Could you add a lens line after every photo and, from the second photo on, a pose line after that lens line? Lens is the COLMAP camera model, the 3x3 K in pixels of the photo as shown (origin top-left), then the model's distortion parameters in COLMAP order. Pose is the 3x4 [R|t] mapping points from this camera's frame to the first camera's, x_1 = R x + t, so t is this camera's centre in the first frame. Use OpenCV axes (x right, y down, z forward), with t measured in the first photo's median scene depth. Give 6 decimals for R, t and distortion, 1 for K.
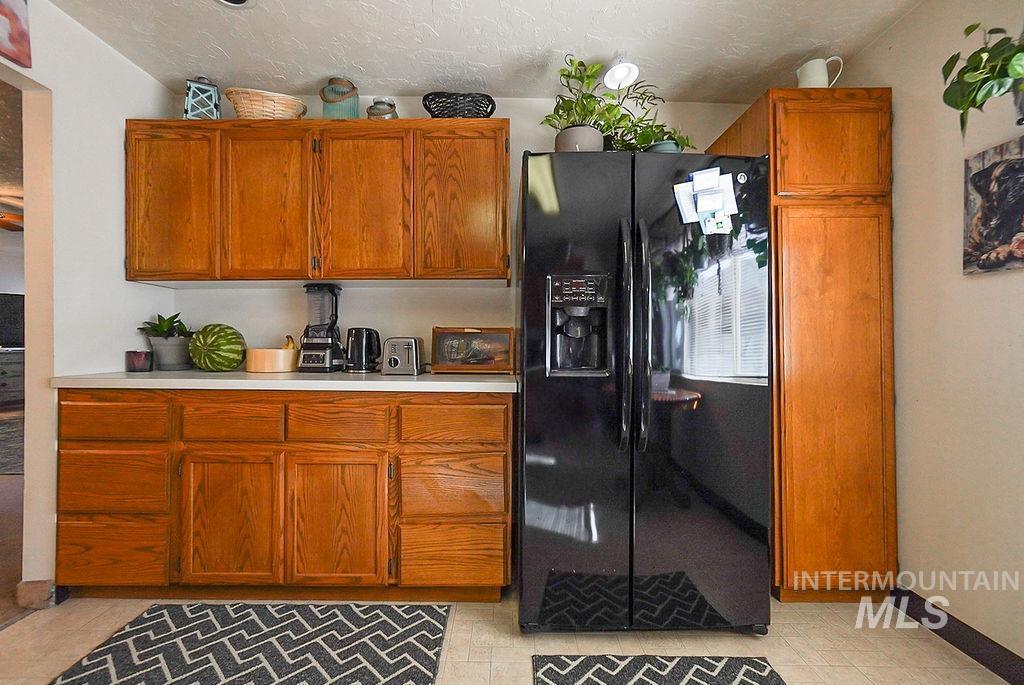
lens RADIAL K [[450.0, 0, 509.6], [0, 450.0, 337.9], [0, 0, 1]] dist [-0.015495, 0.012742]
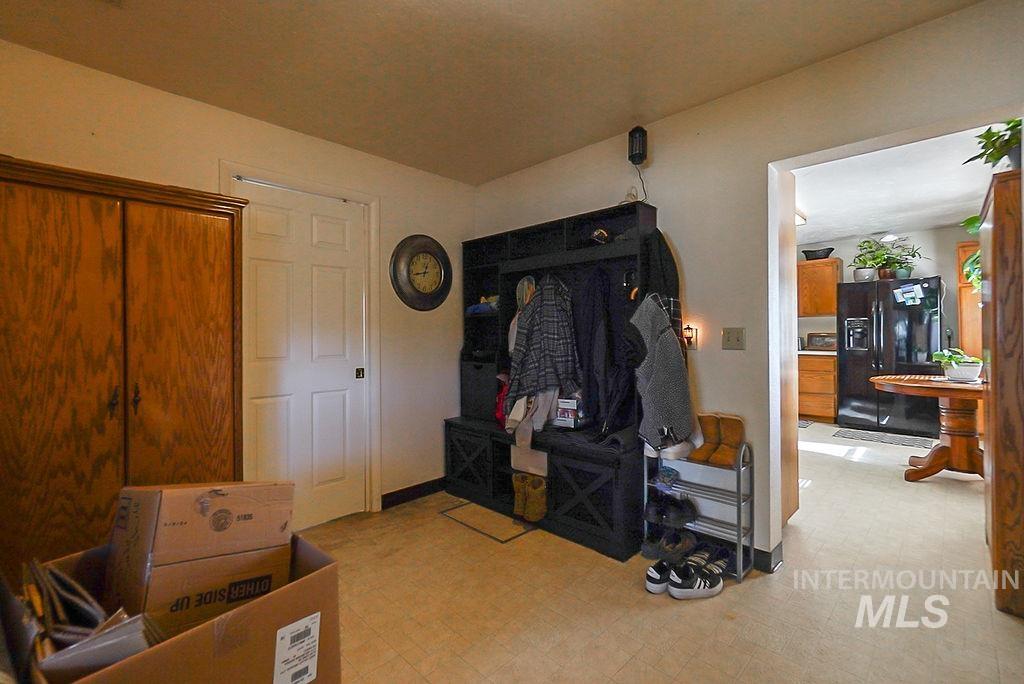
lens RADIAL K [[450.0, 0, 509.6], [0, 450.0, 337.4], [0, 0, 1]] dist [-0.015495, 0.012742]
pose [[0.707389, -0.005709, -0.706801, 0.528288], [0.014407, 0.999876, 0.006343, -0.048367], [0.706677, -0.014669, 0.707384, -2.453586]]
